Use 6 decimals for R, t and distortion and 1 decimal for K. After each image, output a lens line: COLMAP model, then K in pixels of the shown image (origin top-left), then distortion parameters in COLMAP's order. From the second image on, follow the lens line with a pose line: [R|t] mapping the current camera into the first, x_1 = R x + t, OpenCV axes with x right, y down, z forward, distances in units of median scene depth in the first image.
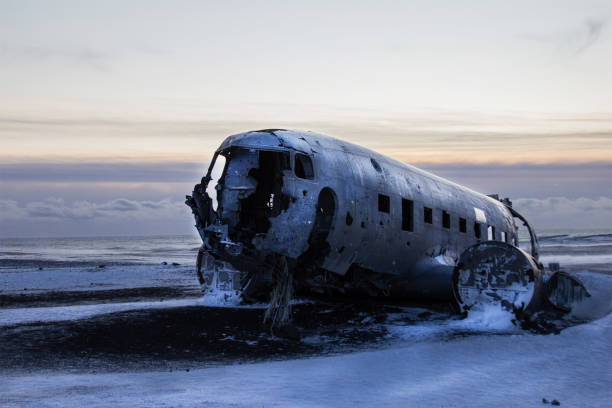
lens RADIAL K [[970.3, 0, 306.0], [0, 970.3, 204.0], [0, 0, 1]] dist [-0.006318, -0.004904]
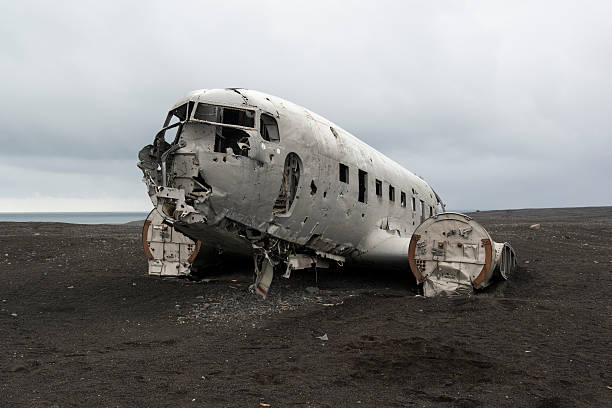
lens RADIAL K [[711.9, 0, 306.0], [0, 711.9, 204.0], [0, 0, 1]] dist [0.077512, -0.016771]
pose [[0.992555, 0.011258, 0.121277, -0.045358], [-0.013740, 0.999713, 0.019646, 0.017507], [-0.121021, -0.021166, 0.992424, 0.310130]]
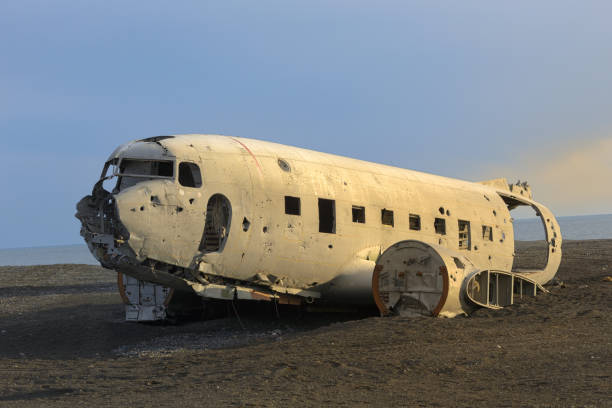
lens RADIAL K [[1592.2, 0, 306.0], [0, 1592.2, 204.0], [0, 0, 1]] dist [-0.102304, -0.604868]
pose [[0.995235, -0.040368, -0.088761, 0.241874], [0.041825, 0.999018, 0.014618, -0.025325], [0.088084, -0.018261, 0.995946, -0.572218]]
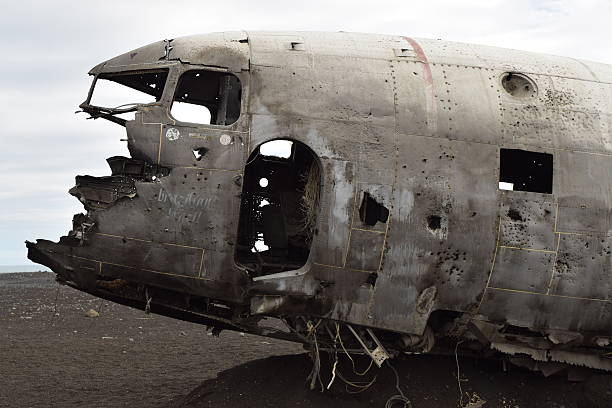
lens RADIAL K [[793.0, 0, 306.0], [0, 793.0, 204.0], [0, 0, 1]] dist [-0.014047, -0.008851]
pose [[0.689080, -0.047880, -0.723101, 0.274457], [0.029802, 0.998843, -0.037738, 0.025096], [0.724072, 0.004454, 0.689710, 0.724621]]
